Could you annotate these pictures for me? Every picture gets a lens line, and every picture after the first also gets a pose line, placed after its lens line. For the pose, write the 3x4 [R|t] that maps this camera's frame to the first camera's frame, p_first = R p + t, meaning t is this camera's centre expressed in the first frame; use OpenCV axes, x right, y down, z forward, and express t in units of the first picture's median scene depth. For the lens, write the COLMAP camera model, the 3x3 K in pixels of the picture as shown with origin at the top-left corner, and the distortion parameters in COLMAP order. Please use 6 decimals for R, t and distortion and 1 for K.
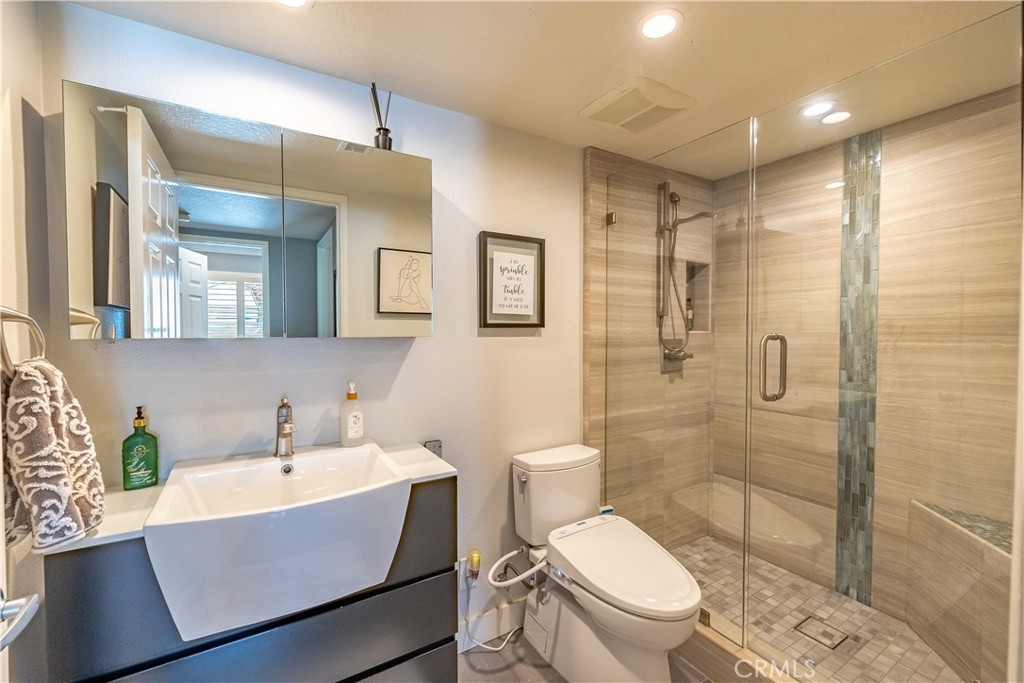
lens RADIAL K [[432.0, 0, 512.2], [0, 432.0, 340.1], [0, 0, 1]] dist [-0.007666, 0.002255]
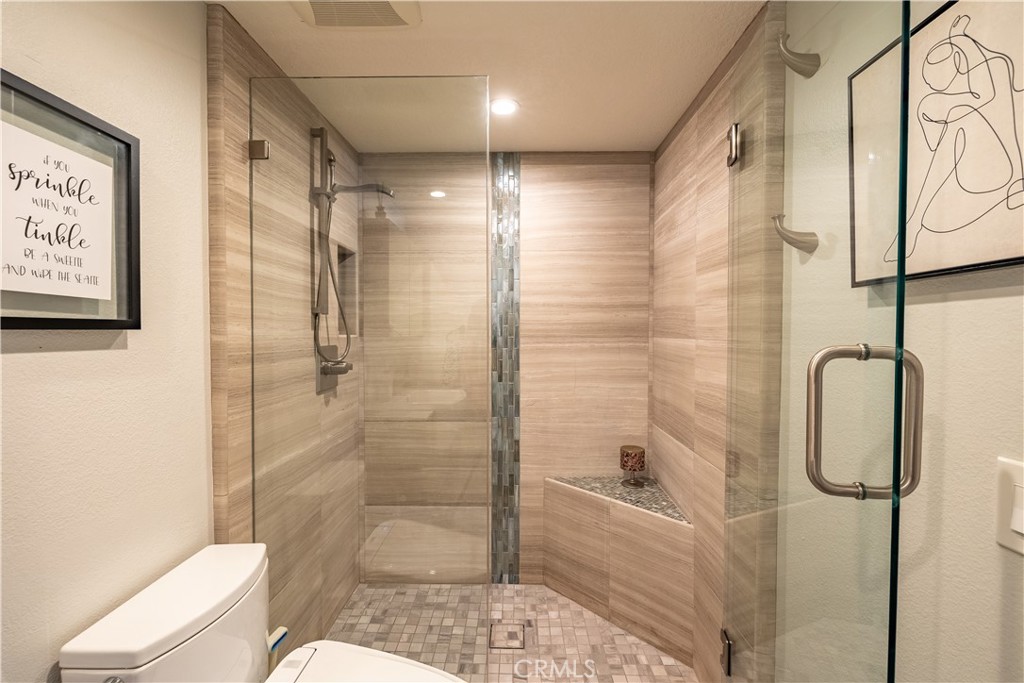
lens RADIAL K [[432.0, 0, 513.4], [0, 432.0, 339.9], [0, 0, 1]] dist [-0.007666, 0.002255]
pose [[0.538258, -0.014520, 0.842655, -0.094672], [0.019656, 0.999796, 0.004672, -0.011307], [-0.842551, 0.014048, 0.538433, 0.392332]]
